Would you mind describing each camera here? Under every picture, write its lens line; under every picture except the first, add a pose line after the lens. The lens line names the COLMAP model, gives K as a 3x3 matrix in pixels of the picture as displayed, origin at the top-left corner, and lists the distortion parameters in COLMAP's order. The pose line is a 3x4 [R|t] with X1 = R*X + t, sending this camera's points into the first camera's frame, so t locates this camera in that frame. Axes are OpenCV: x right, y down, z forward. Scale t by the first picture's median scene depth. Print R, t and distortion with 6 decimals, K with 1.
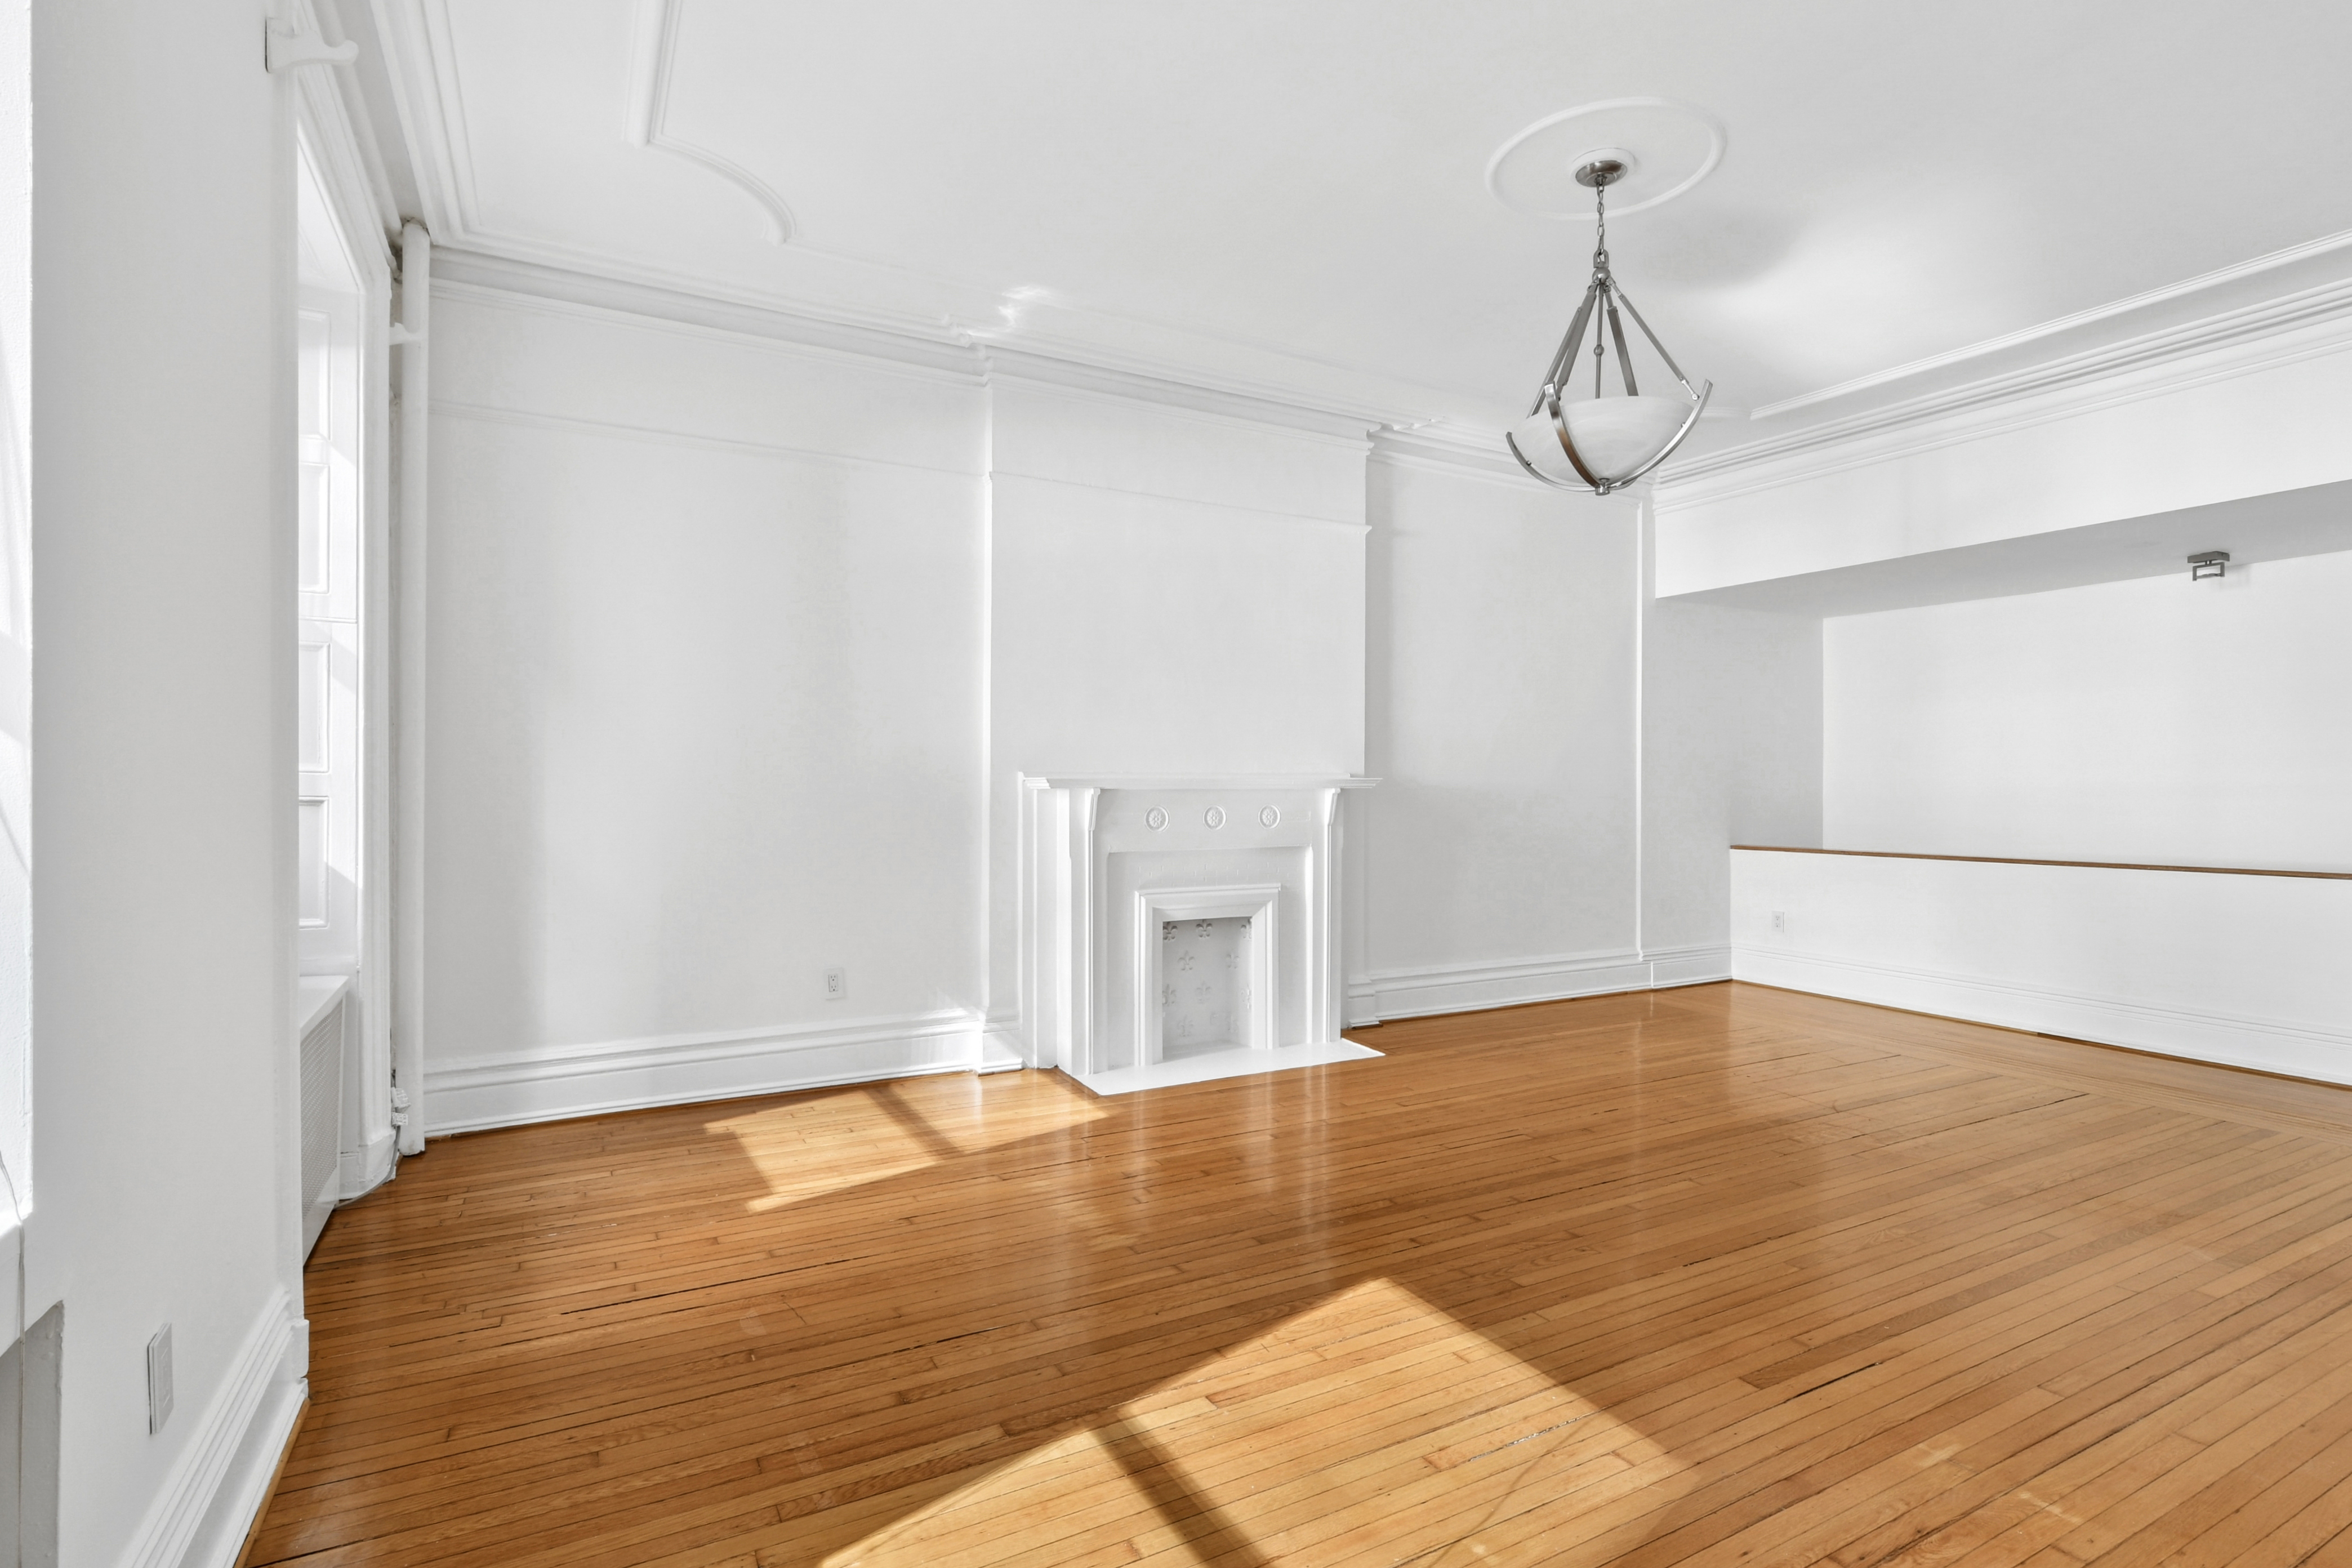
lens RADIAL K [[1138.7, 0, 1190.1], [0, 1138.7, 781.9], [0, 0, 1]] dist [0.000912, 0.000961]
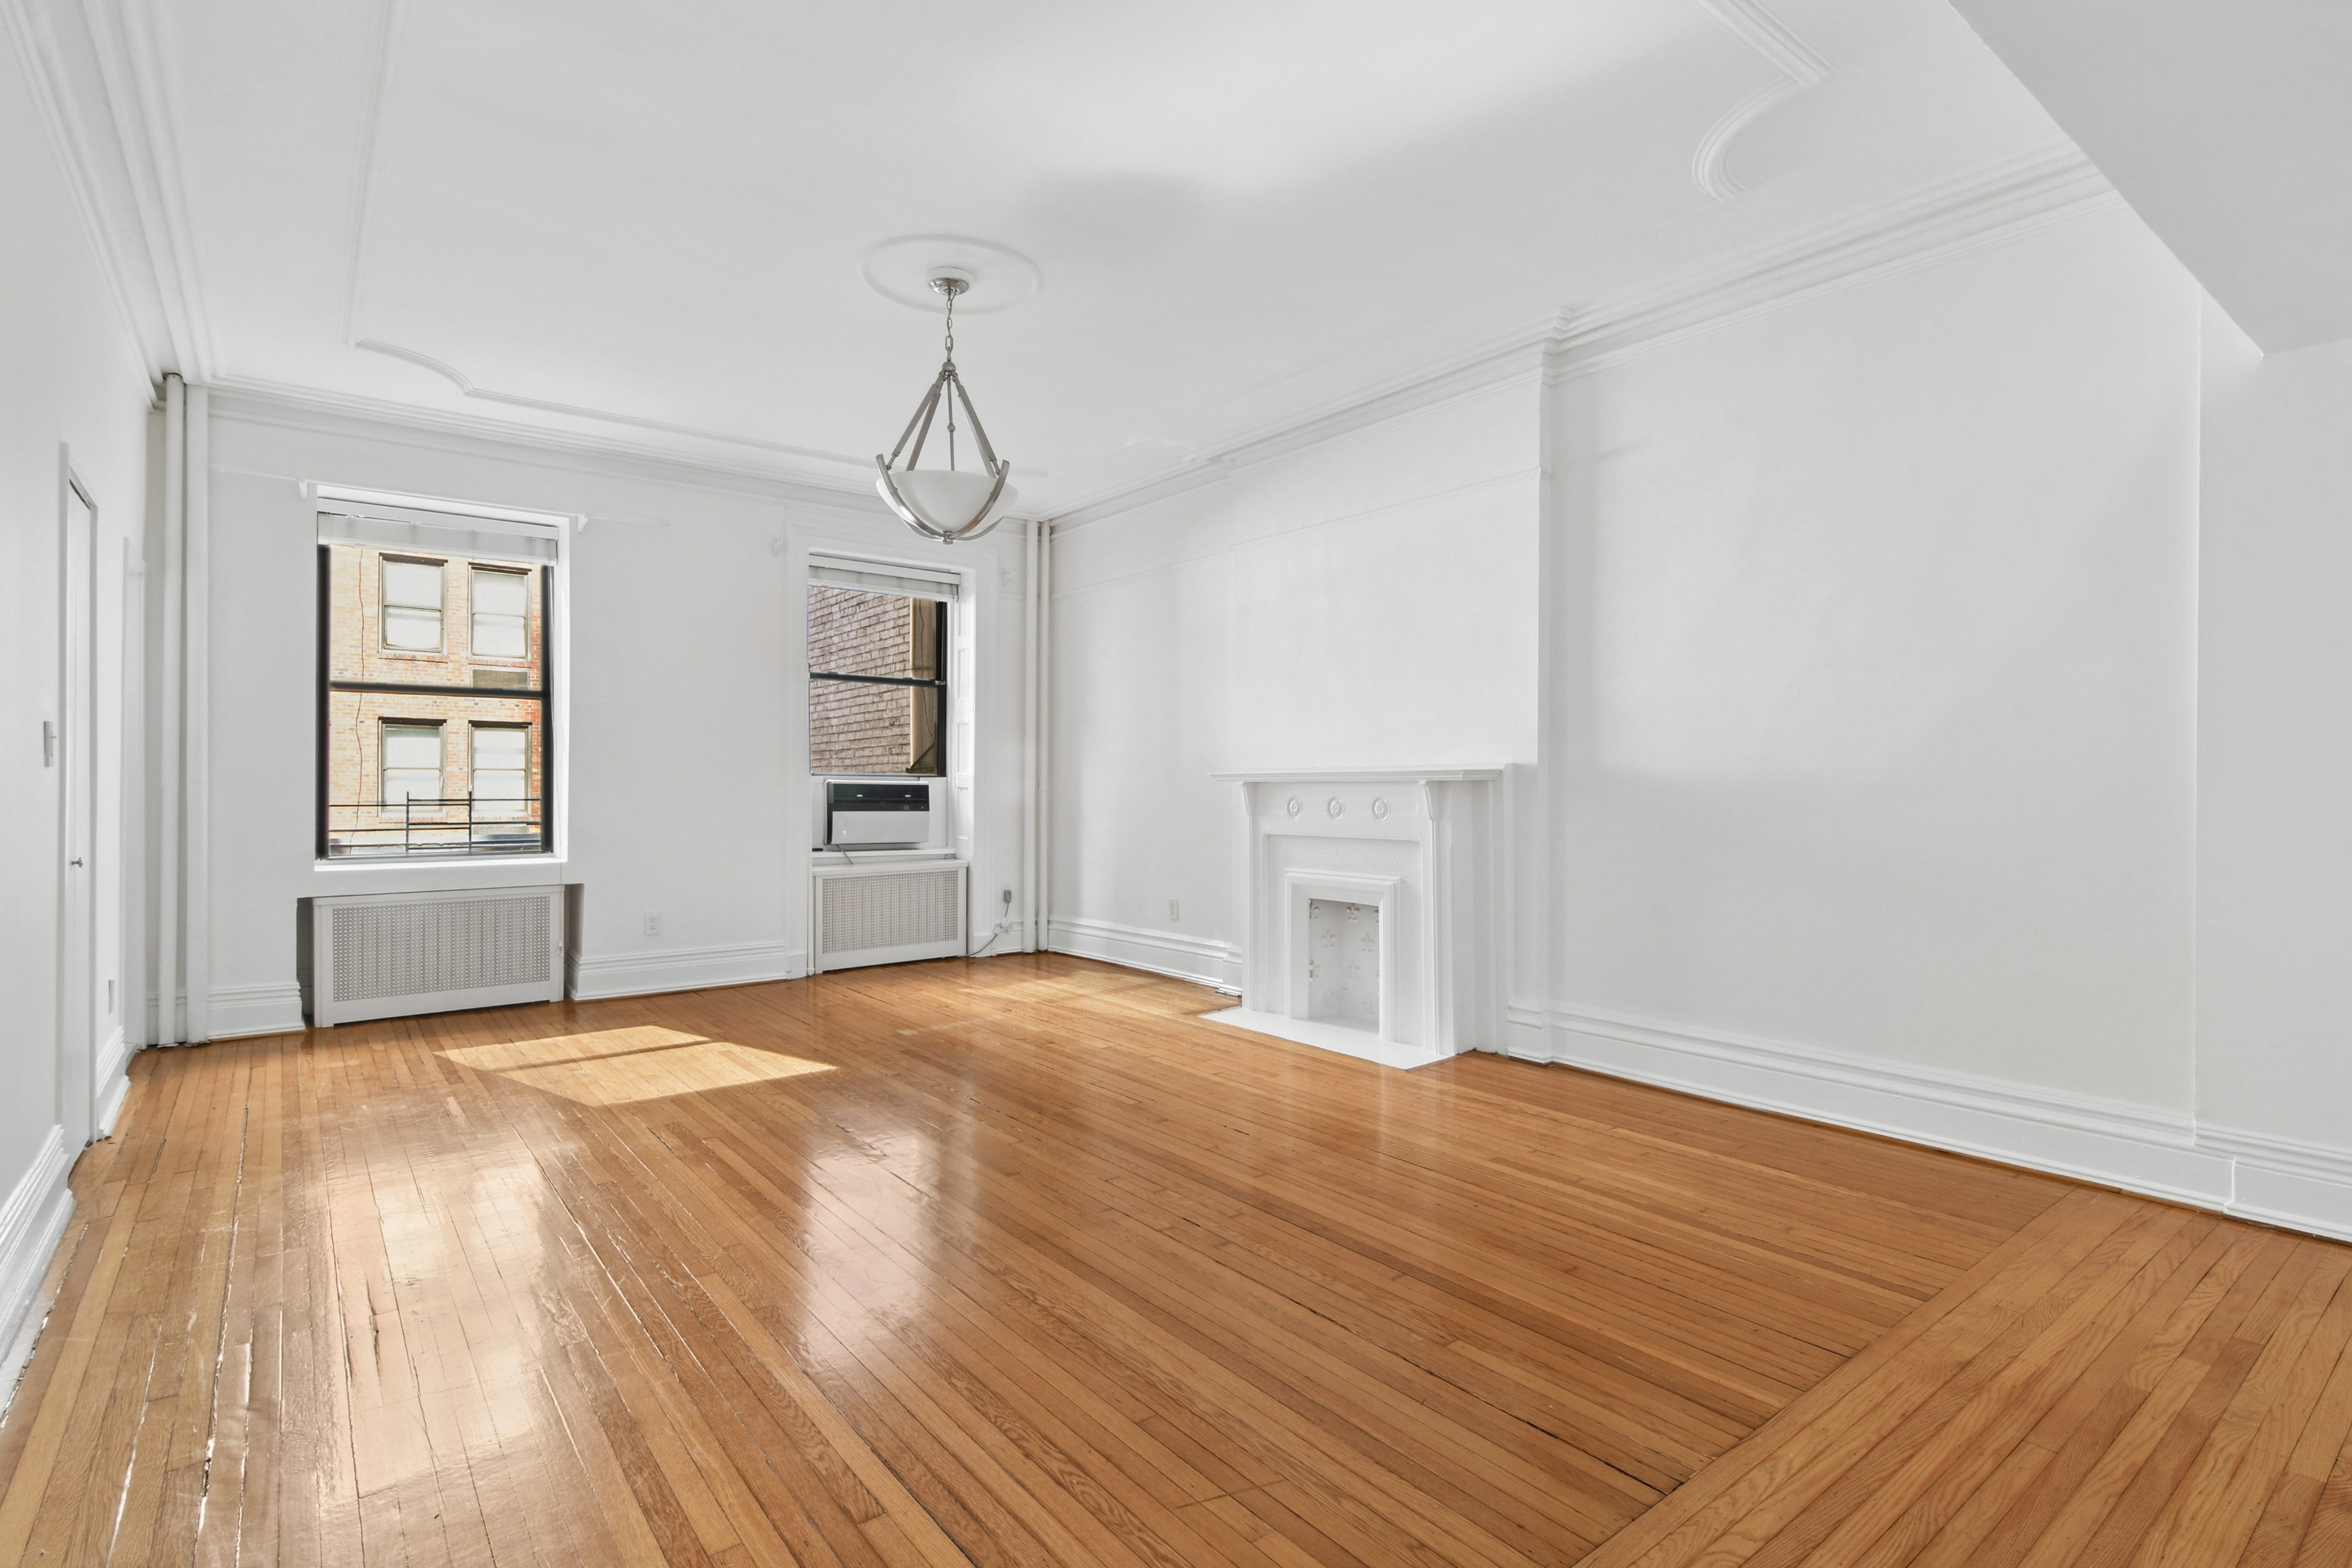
lens RADIAL K [[1138.7, 0, 1188.3], [0, 1138.7, 787.5], [0, 0, 1]] dist [0.000912, 0.000961]
pose [[0.154662, -0.003422, -0.987961, 1.057633], [-0.000370, 0.999994, -0.003521, 0.015732], [0.987967, 0.000910, 0.154660, 0.689958]]
